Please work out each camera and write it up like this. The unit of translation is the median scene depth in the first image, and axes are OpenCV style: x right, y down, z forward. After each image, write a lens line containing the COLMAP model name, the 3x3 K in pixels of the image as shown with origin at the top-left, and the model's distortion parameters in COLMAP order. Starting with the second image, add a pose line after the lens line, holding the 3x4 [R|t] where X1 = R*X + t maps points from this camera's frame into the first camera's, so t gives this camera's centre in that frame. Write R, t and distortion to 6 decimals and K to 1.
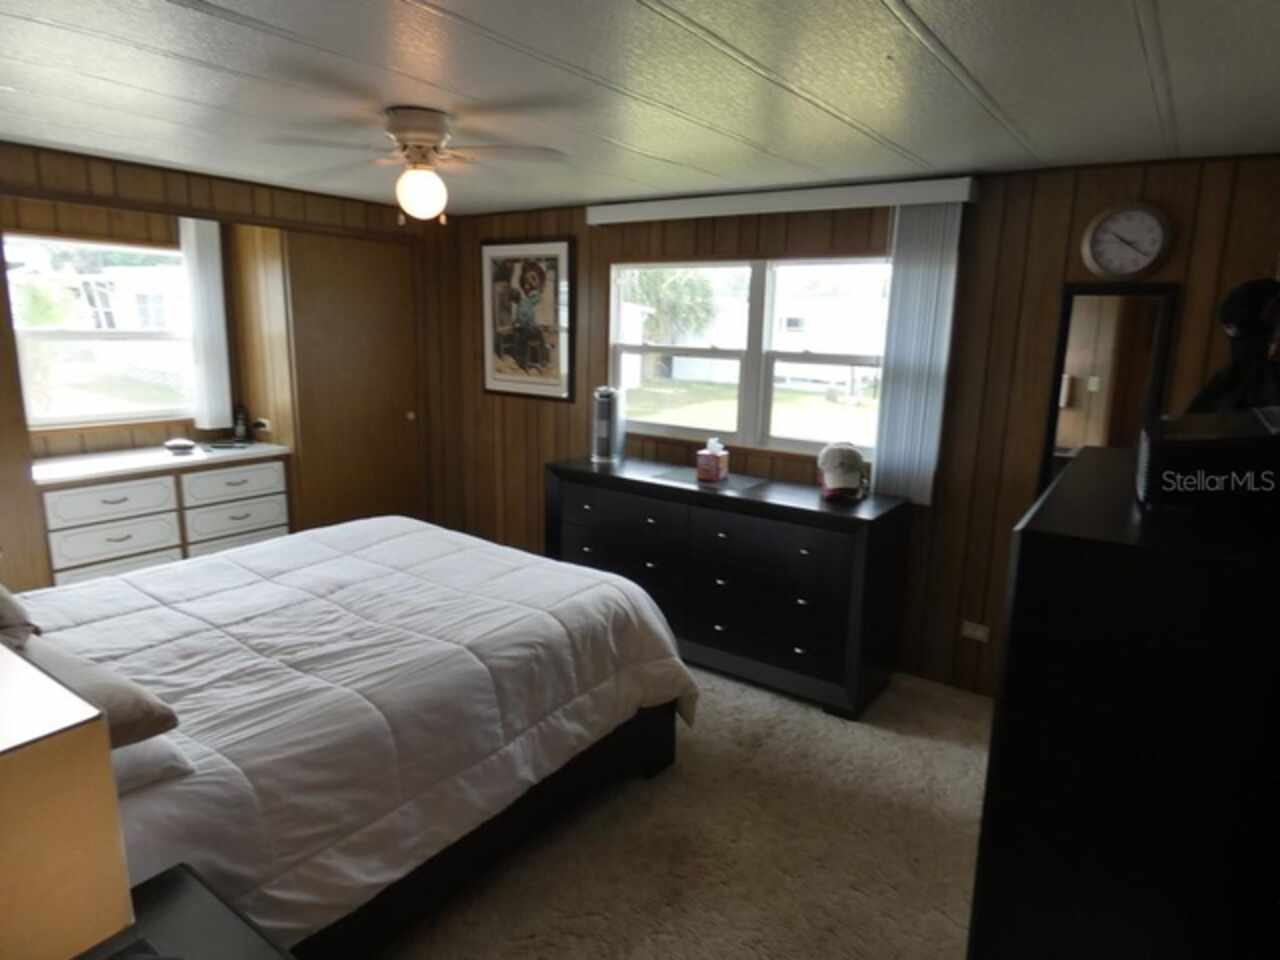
lens RADIAL K [[768.1, 0, 649.5], [0, 768.1, 482.0], [0, 0, 1]] dist [0.004863, -0.004571]
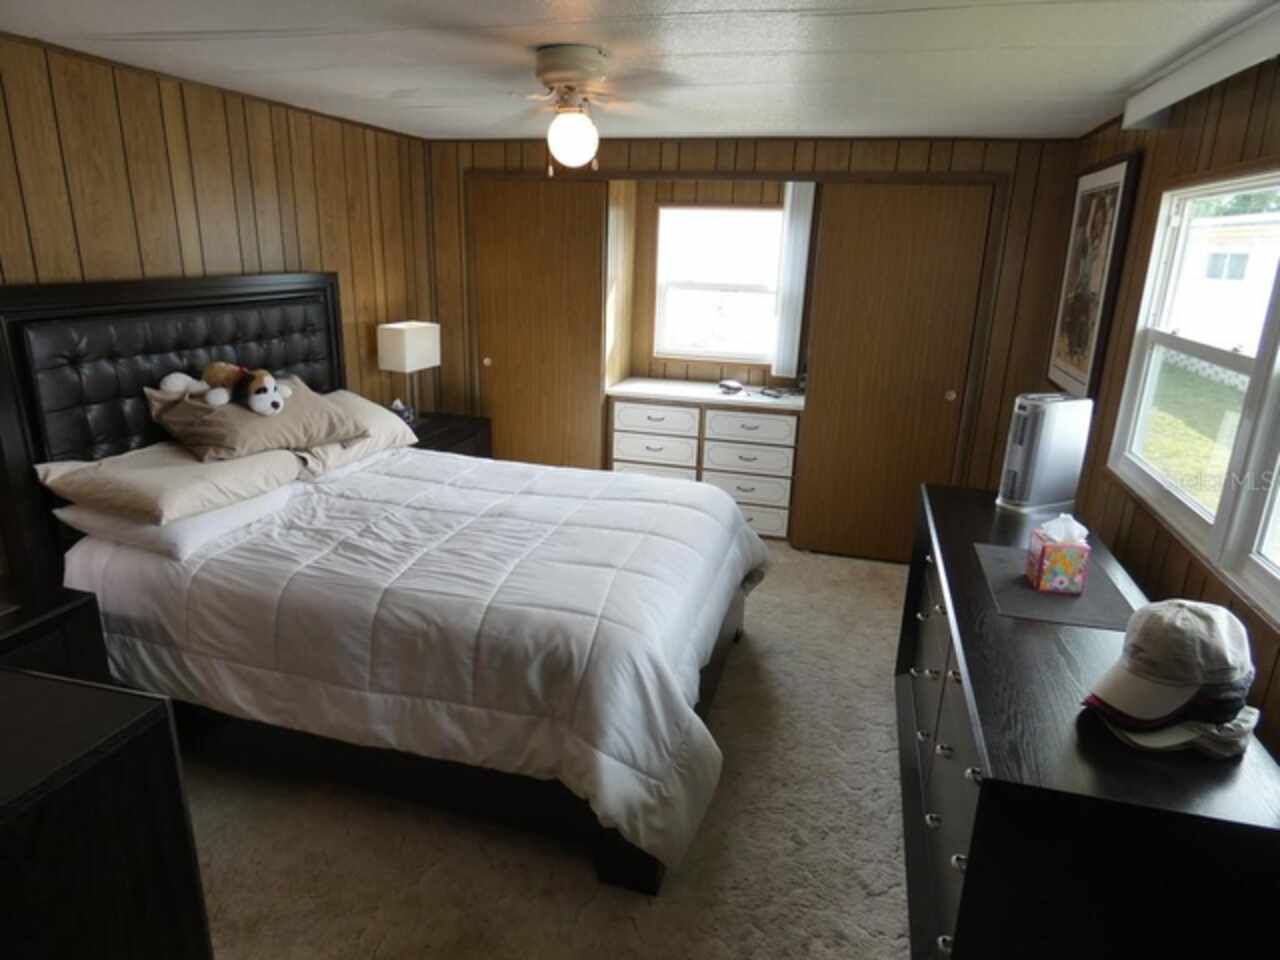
lens RADIAL K [[768.1, 0, 666.0], [0, 768.1, 482.0], [0, 0, 1]] dist [0.004863, -0.004571]
pose [[0.332099, 0.261184, -0.906362, 0.622935], [-0.214303, 0.956663, 0.197157, -0.166688], [0.918577, 0.128760, 0.373680, 0.724963]]
